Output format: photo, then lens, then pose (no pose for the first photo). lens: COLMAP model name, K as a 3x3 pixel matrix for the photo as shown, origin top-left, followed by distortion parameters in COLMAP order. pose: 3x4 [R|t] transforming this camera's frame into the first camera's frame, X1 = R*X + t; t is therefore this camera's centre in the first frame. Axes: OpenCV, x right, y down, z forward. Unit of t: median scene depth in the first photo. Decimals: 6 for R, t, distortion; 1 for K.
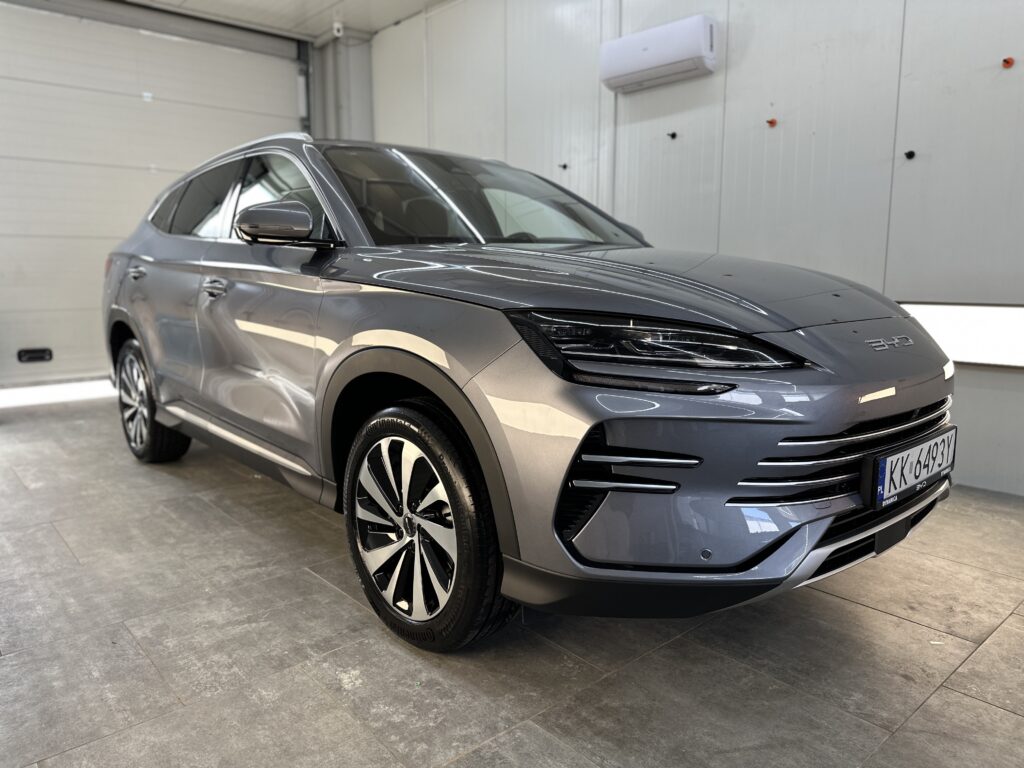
lens RADIAL K [[720.5, 0, 516.9], [0, 720.5, 365.6], [0, 0, 1]] dist [0.035896, -0.038476]
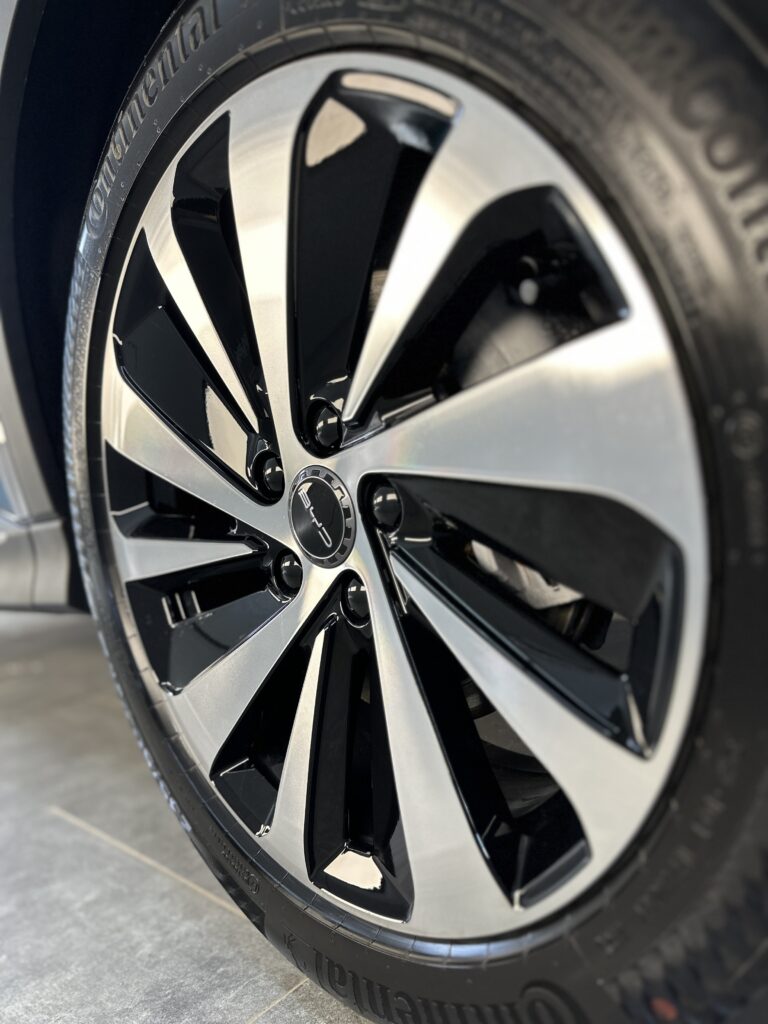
lens RADIAL K [[716.5, 0, 382.8], [0, 716.5, 494.7], [0, 0, 1]] dist [0.067447, -0.112941]
pose [[0.981270, -0.187492, 0.044226, -0.124087], [0.191071, 0.976514, -0.099558, 0.216715], [-0.024521, 0.106143, 0.994048, 0.688941]]
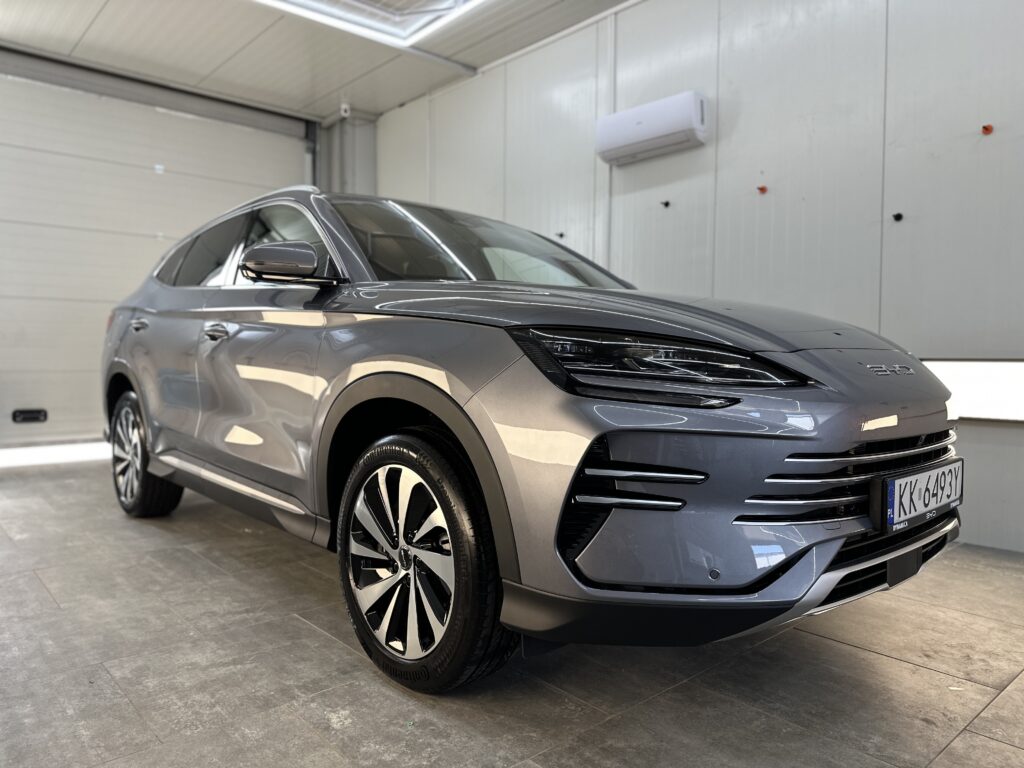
lens RADIAL K [[719.7, 0, 513.3], [0, 719.7, 364.7], [0, 0, 1]] dist [0.024882, -0.023312]
pose [[0.999965, 0.008213, 0.001684, -0.006935], [-0.007967, 0.993408, -0.114354, 0.065766], [-0.002612, 0.114337, 0.993439, 0.008706]]
